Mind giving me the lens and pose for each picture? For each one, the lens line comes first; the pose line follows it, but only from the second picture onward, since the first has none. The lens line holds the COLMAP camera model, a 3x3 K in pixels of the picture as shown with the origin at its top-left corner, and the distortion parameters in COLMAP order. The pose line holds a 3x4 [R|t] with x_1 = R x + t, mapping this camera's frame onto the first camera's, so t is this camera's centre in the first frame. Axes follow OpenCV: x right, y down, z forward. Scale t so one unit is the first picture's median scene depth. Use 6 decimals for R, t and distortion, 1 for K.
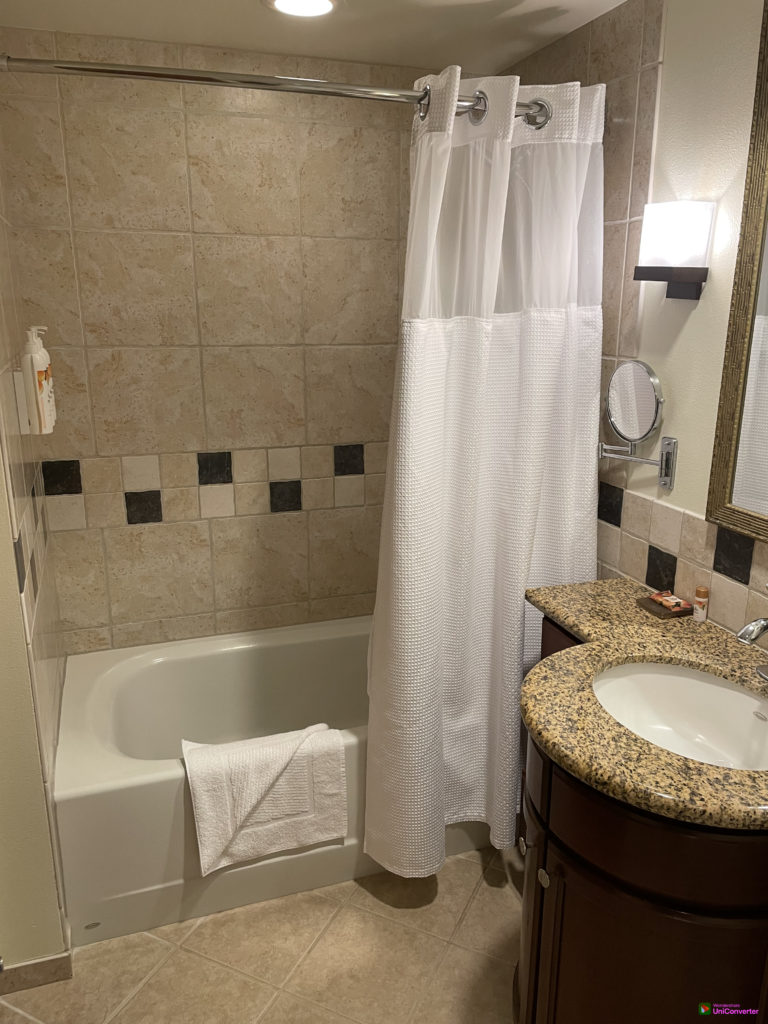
lens RADIAL K [[772.0, 0, 389.7], [0, 772.0, 510.4], [0, 0, 1]] dist [0.090959, -0.125004]
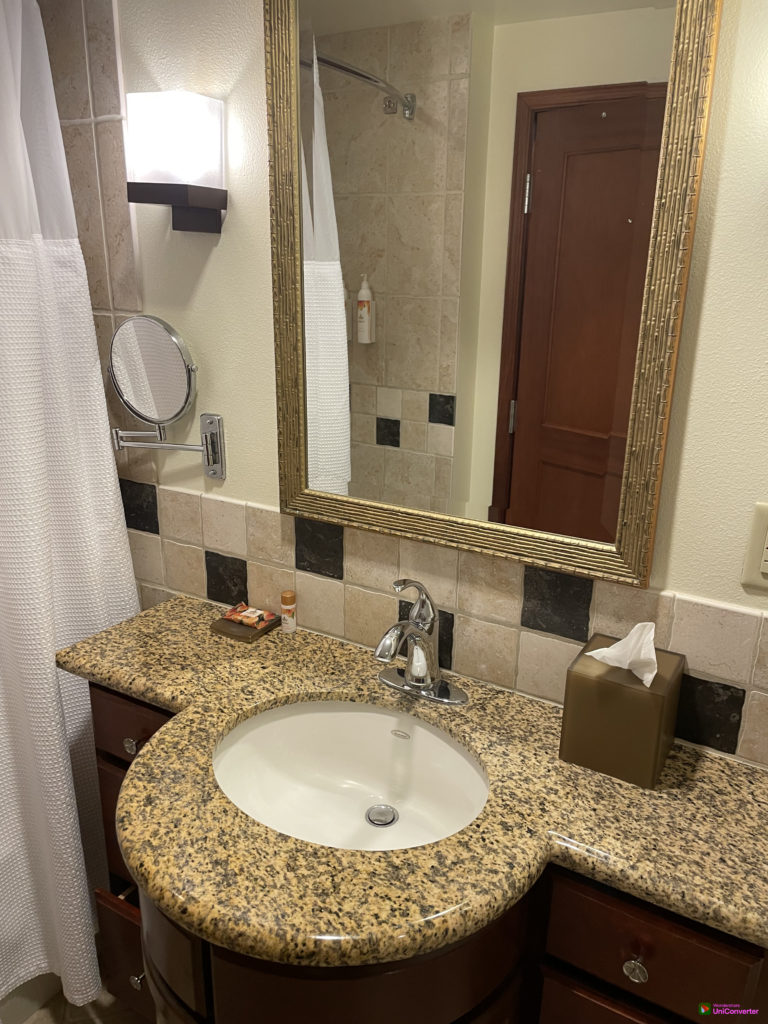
lens RADIAL K [[772.0, 0, 389.7], [0, 772.0, 510.4], [0, 0, 1]] dist [0.090959, -0.125004]
pose [[0.752267, -0.195457, 0.629199, -0.015335], [0.160320, 0.980583, 0.112934, -0.059968], [-0.639056, 0.015917, 0.768996, 0.297383]]
